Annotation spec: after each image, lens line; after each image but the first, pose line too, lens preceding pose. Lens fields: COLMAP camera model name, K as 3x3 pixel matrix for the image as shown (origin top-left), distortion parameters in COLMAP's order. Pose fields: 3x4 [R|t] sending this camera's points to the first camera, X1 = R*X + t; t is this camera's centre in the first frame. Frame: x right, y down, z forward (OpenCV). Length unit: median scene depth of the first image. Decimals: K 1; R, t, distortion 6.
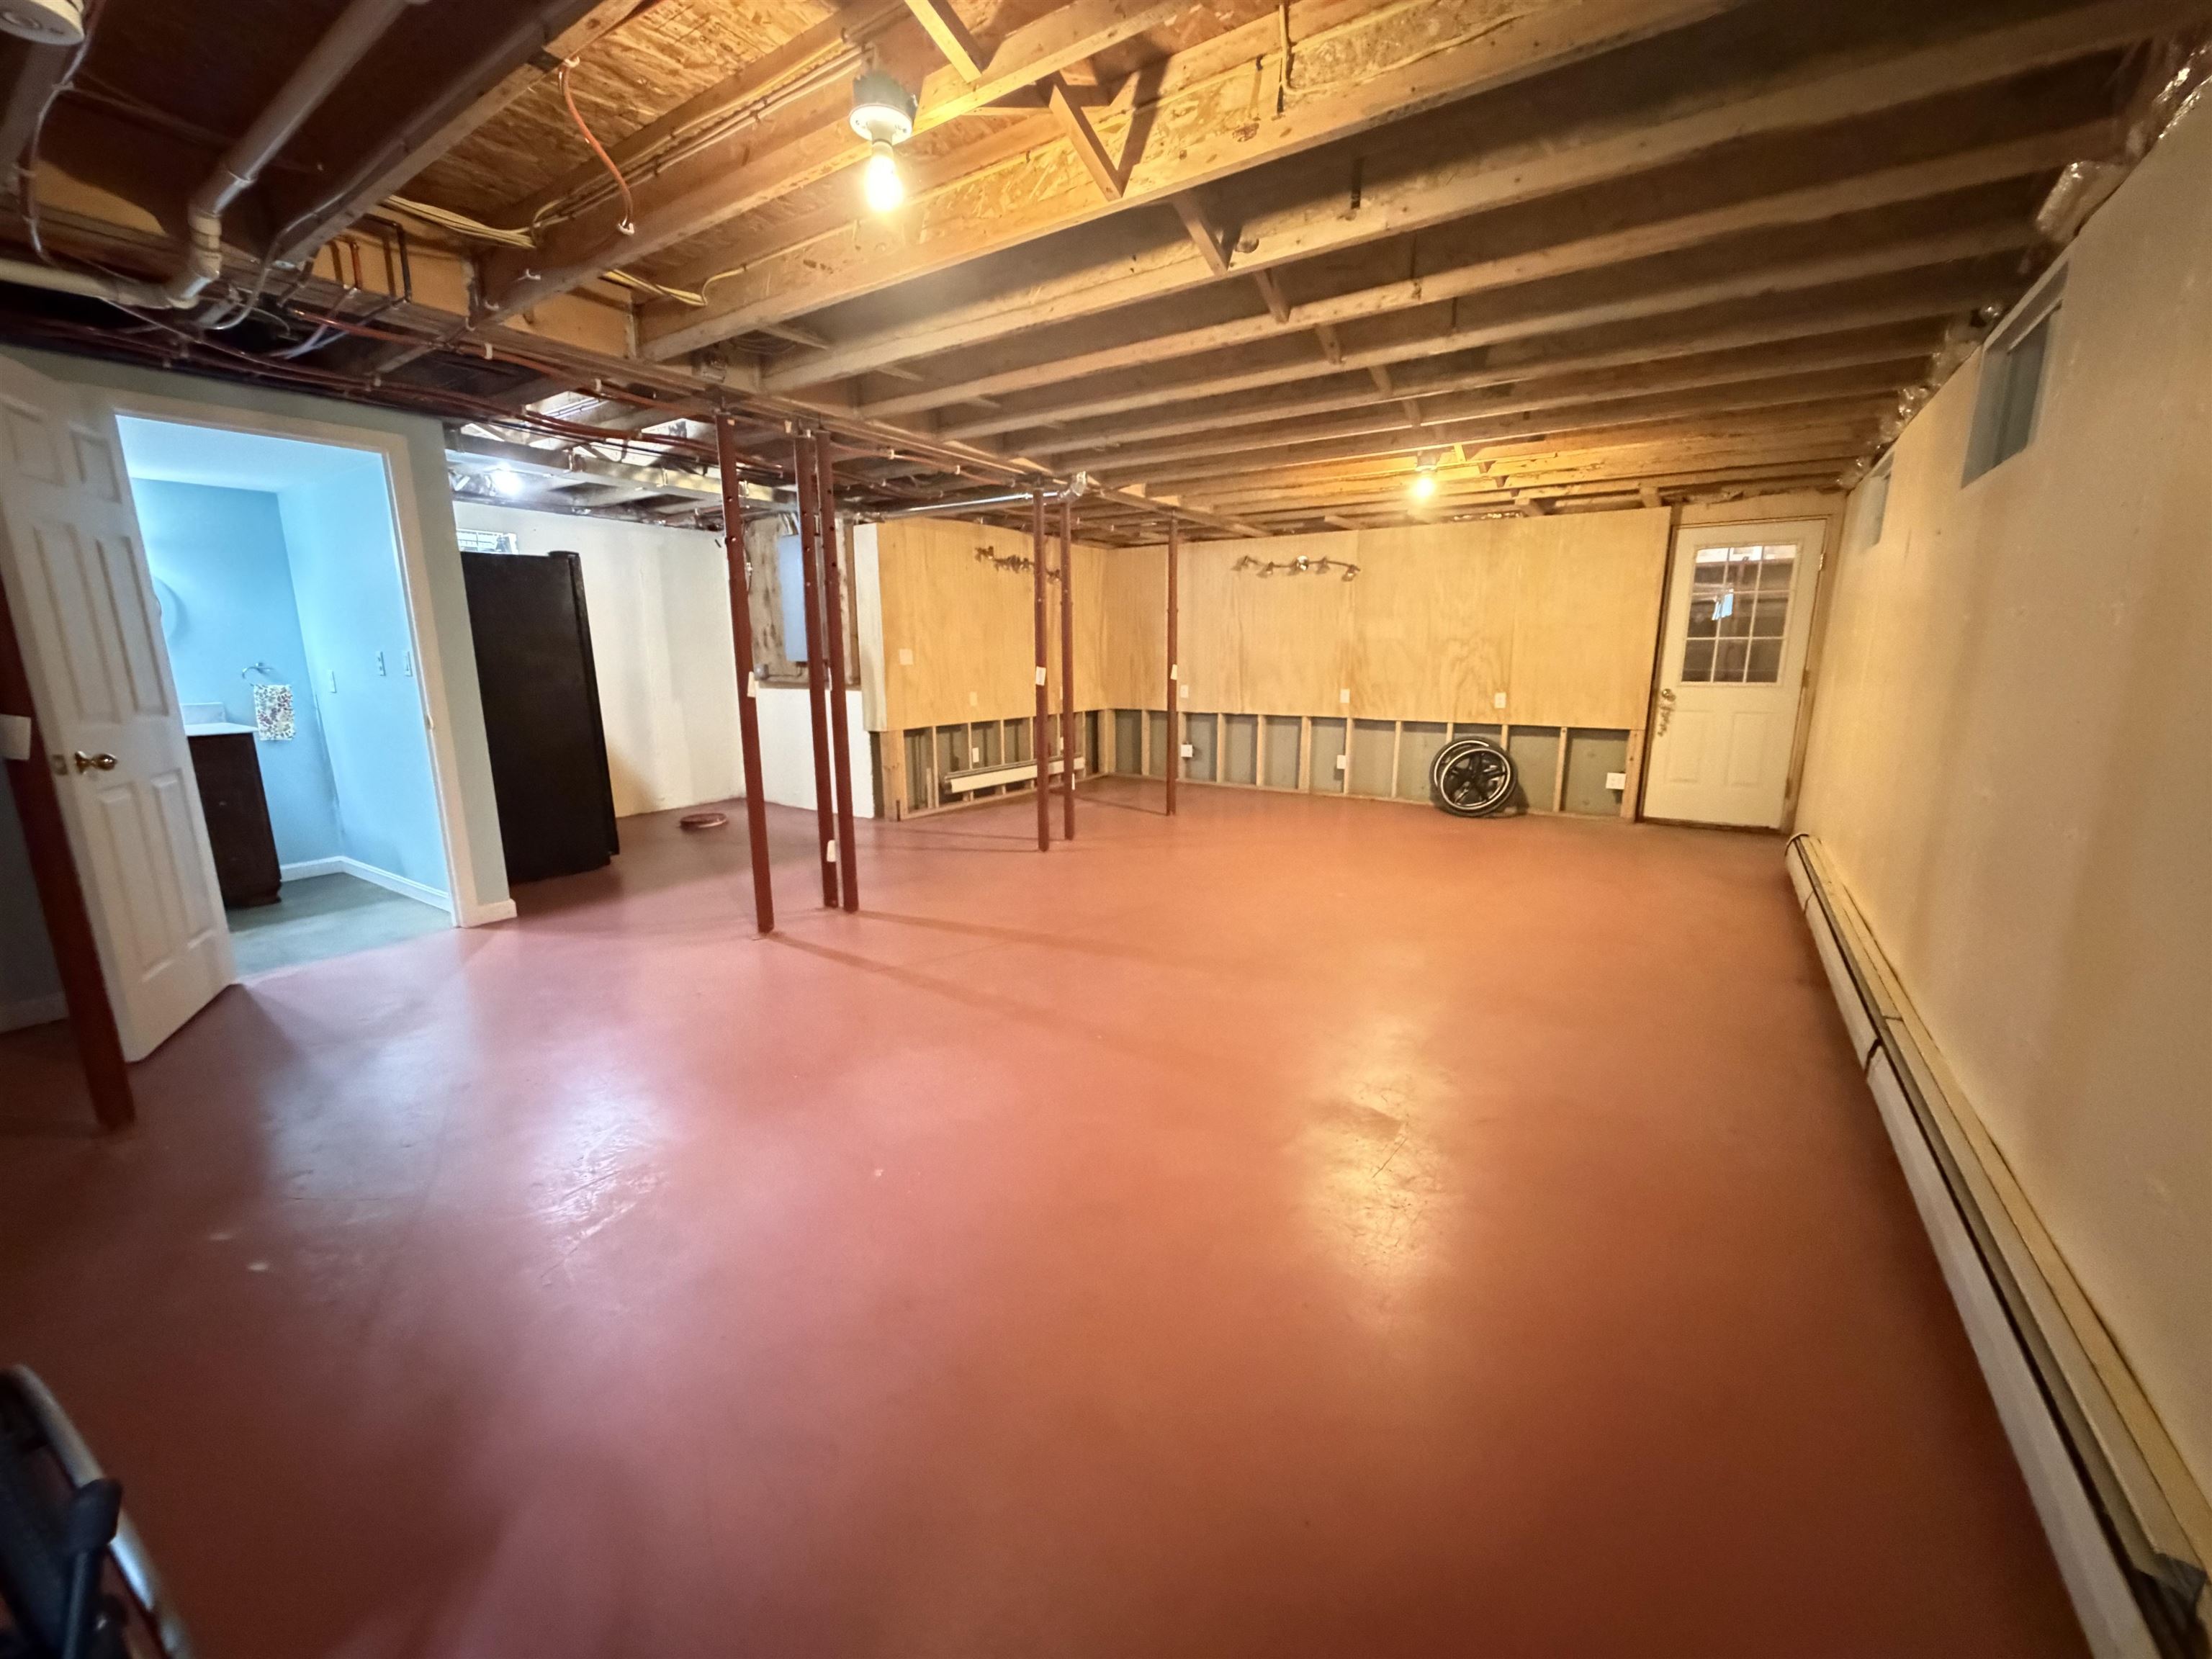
lens RADIAL K [[883.0, 0, 1102.6], [0, 883.0, 828.8], [0, 0, 1]] dist [0.001322, -0.000047]
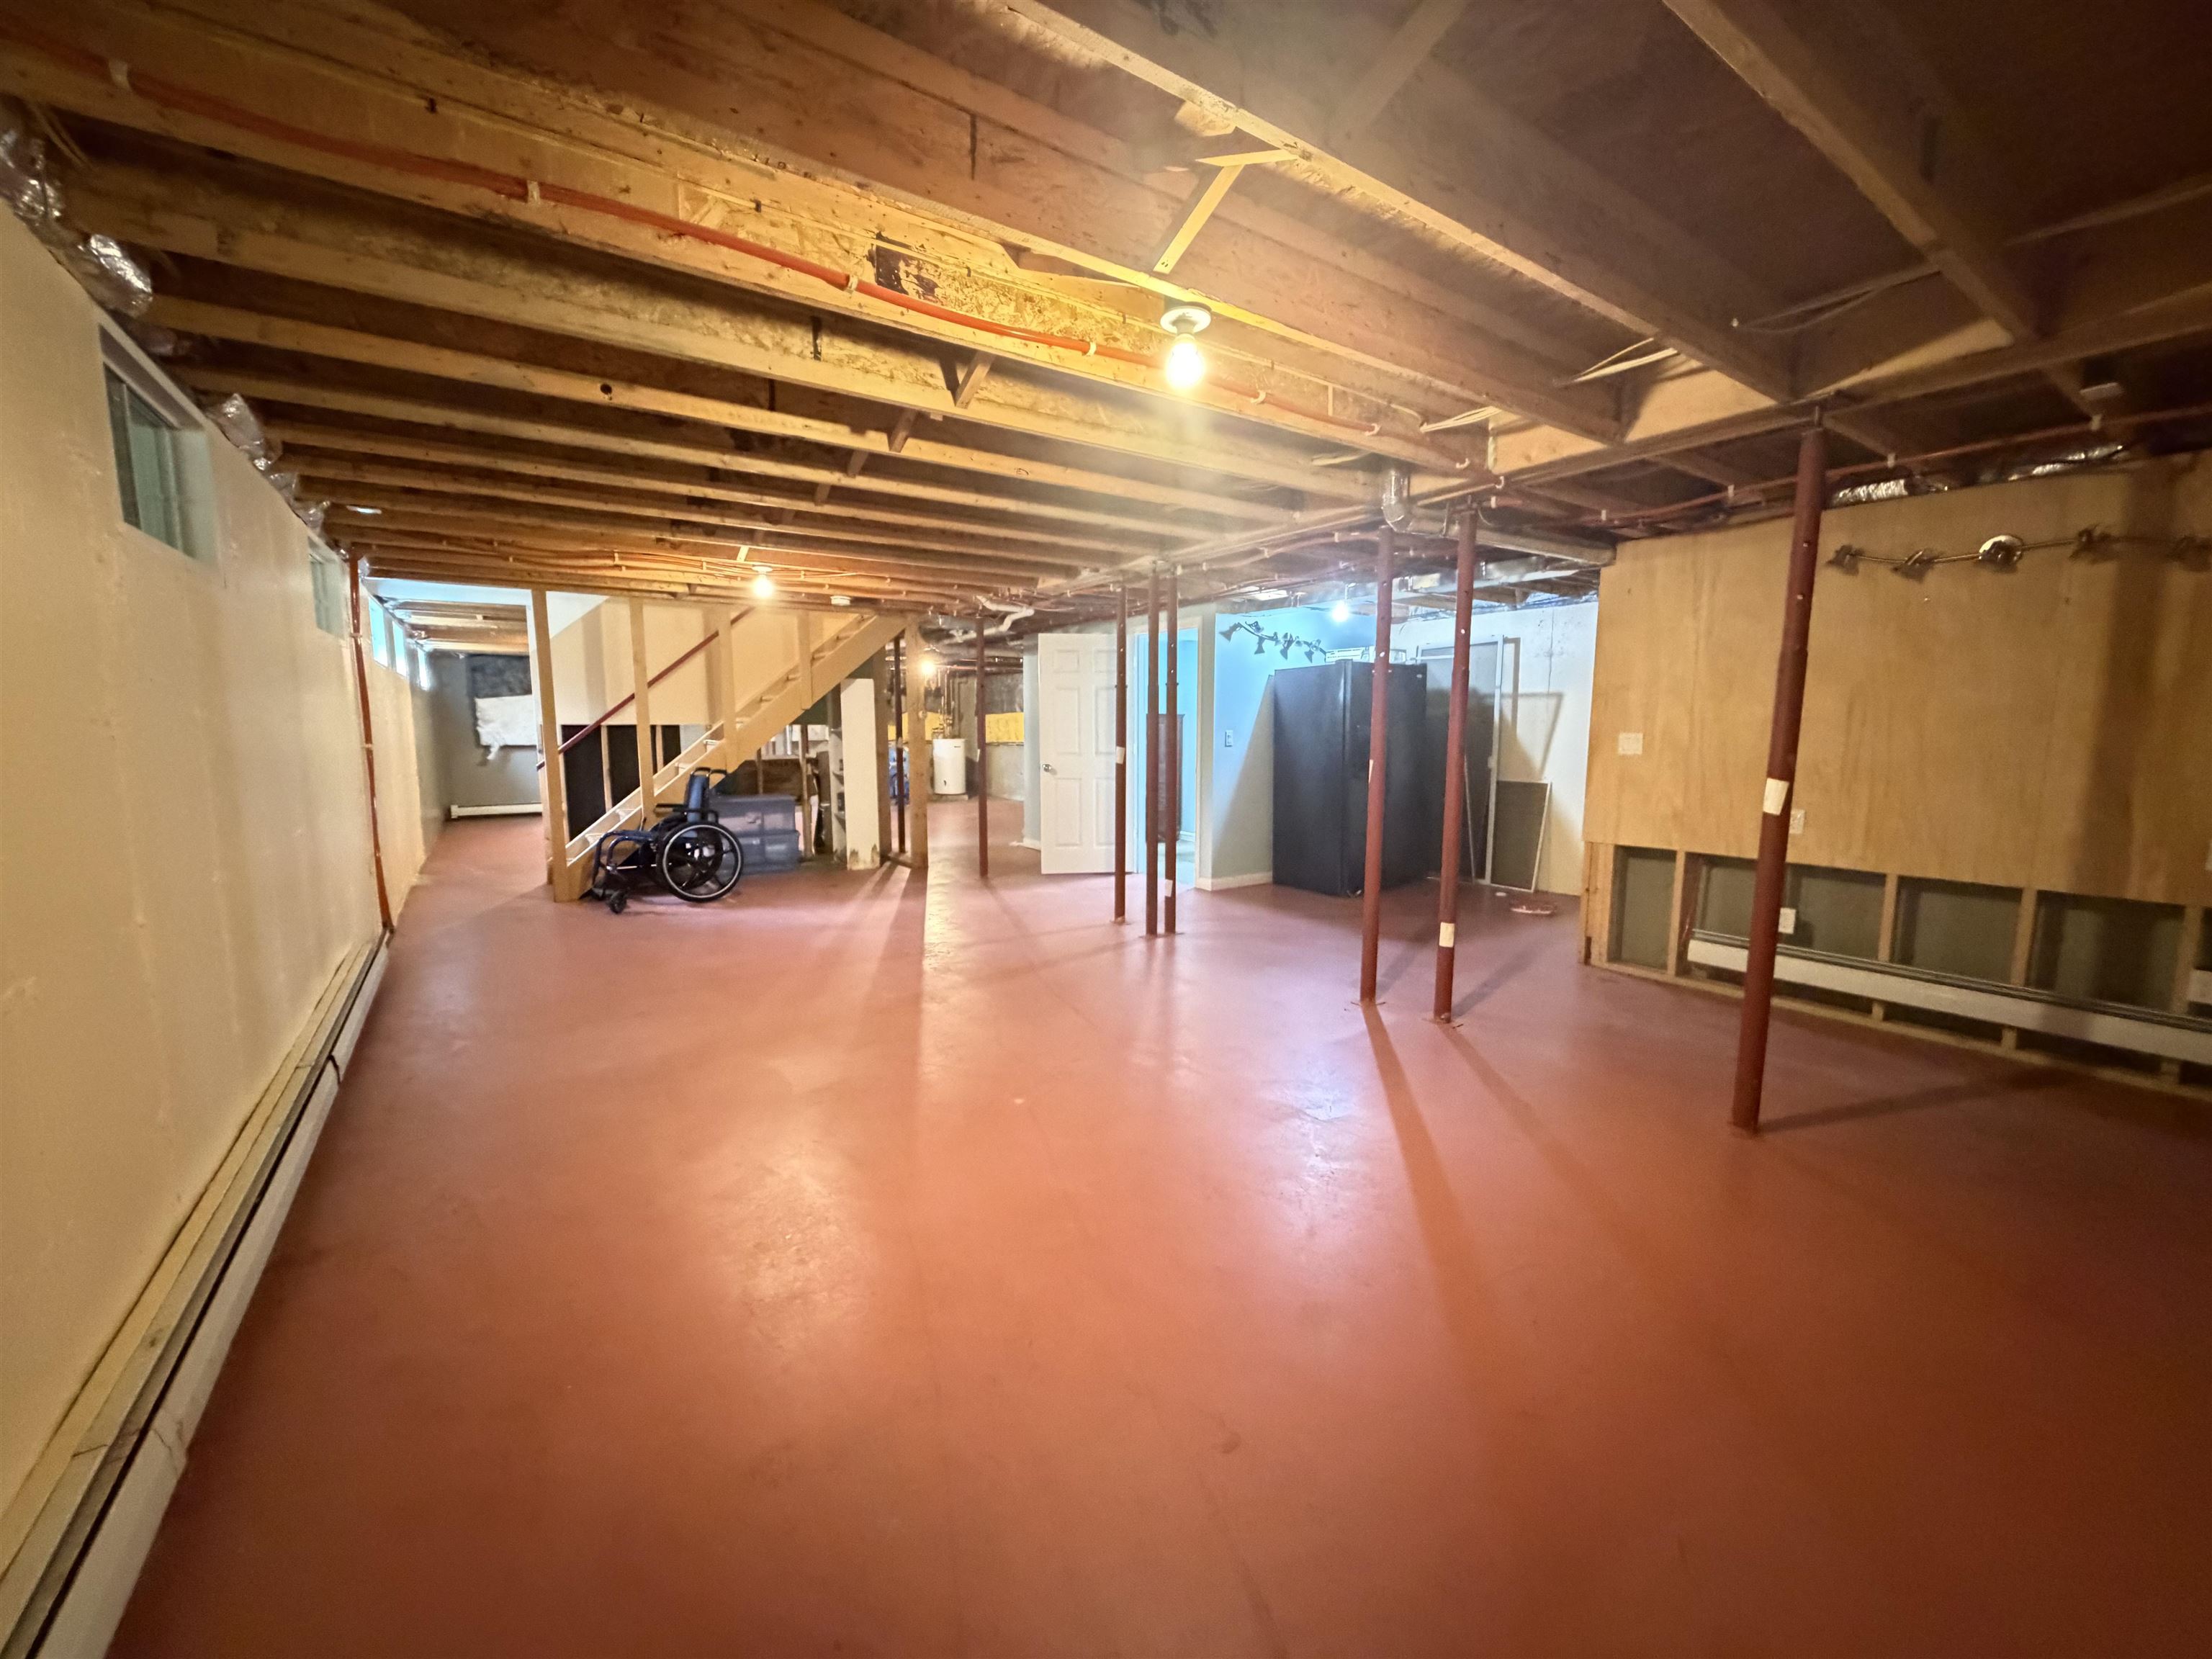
lens RADIAL K [[883.0, 0, 1108.8], [0, 883.0, 827.9], [0, 0, 1]] dist [0.001322, -0.000047]
pose [[-0.382803, 0.117981, -0.916266, 0.580745], [-0.189272, 0.960757, 0.202785, -0.189090], [0.904233, 0.251050, -0.345450, 0.861792]]
